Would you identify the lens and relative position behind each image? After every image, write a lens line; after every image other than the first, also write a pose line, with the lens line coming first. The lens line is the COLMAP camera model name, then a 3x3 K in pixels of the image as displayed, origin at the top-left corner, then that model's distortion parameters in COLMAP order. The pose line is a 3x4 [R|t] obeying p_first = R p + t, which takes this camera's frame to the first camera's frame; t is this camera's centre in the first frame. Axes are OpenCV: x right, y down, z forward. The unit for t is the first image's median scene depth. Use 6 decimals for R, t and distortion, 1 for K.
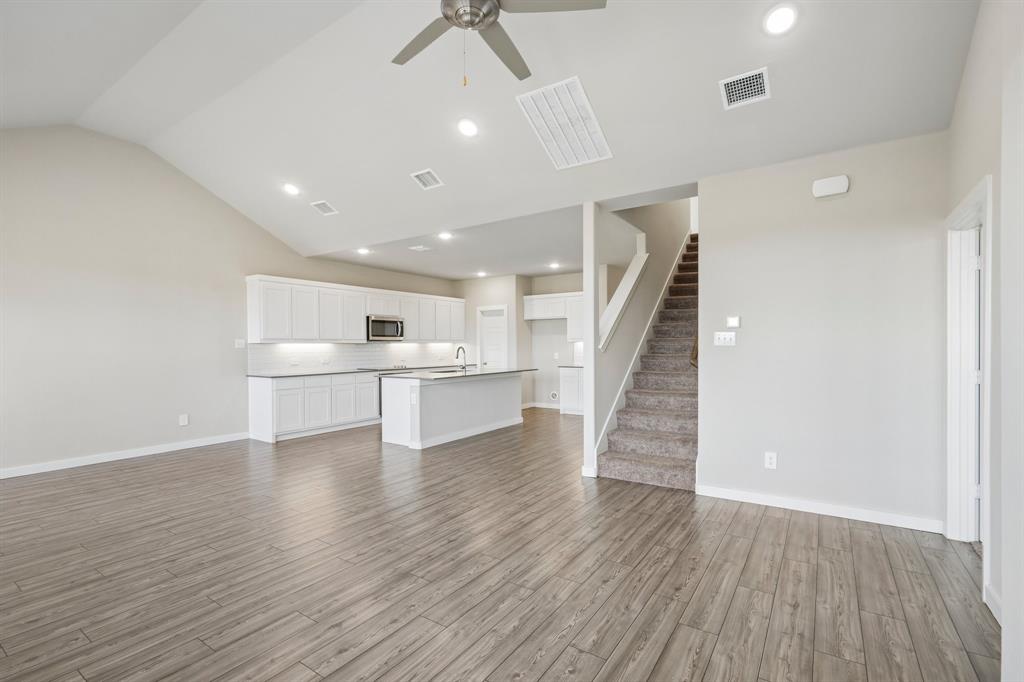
lens RADIAL K [[466.8, 0, 518.9], [0, 466.8, 345.9], [0, 0, 1]] dist [-0.004103, 0.002264]
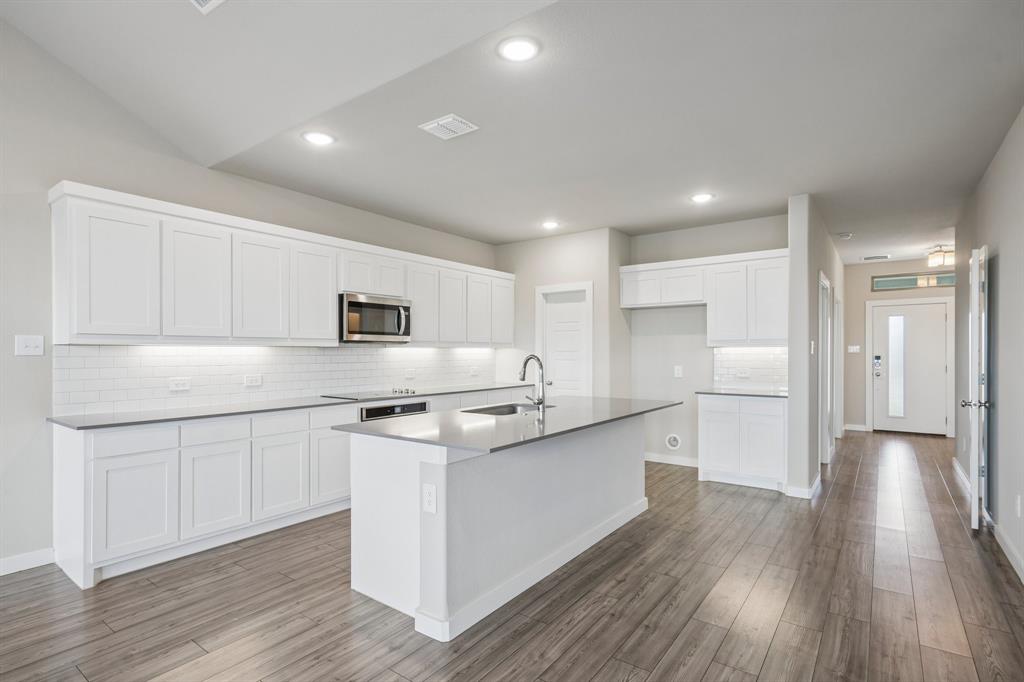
lens RADIAL K [[509.8, 0, 519.2], [0, 509.8, 350.8], [0, 0, 1]] dist [0.009274, -0.000758]
pose [[0.998981, 0.006912, -0.044608, -0.096144], [-0.007044, 0.999971, -0.002795, -0.001104], [0.044588, 0.003106, 0.999001, 0.419319]]
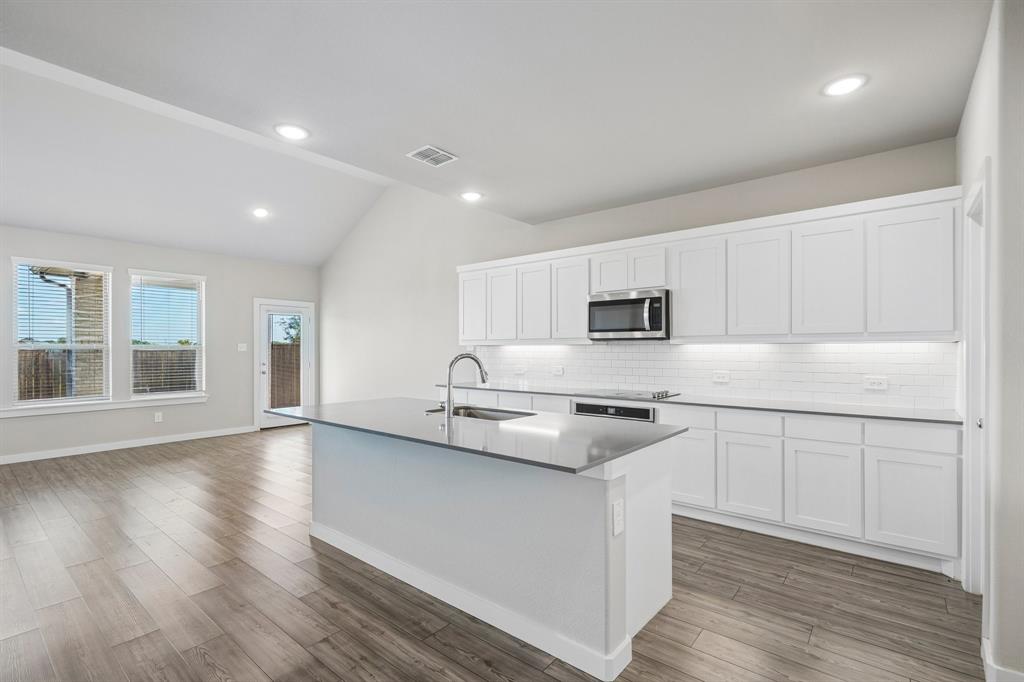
lens RADIAL K [[466.8, 0, 517.6], [0, 466.8, 363.1], [0, 0, 1]] dist [-0.004103, 0.002264]
pose [[-0.104609, 0.037114, -0.993821, 0.222645], [0.000910, 0.999307, 0.037223, -0.004309], [0.994513, 0.002989, -0.104570, 0.907782]]
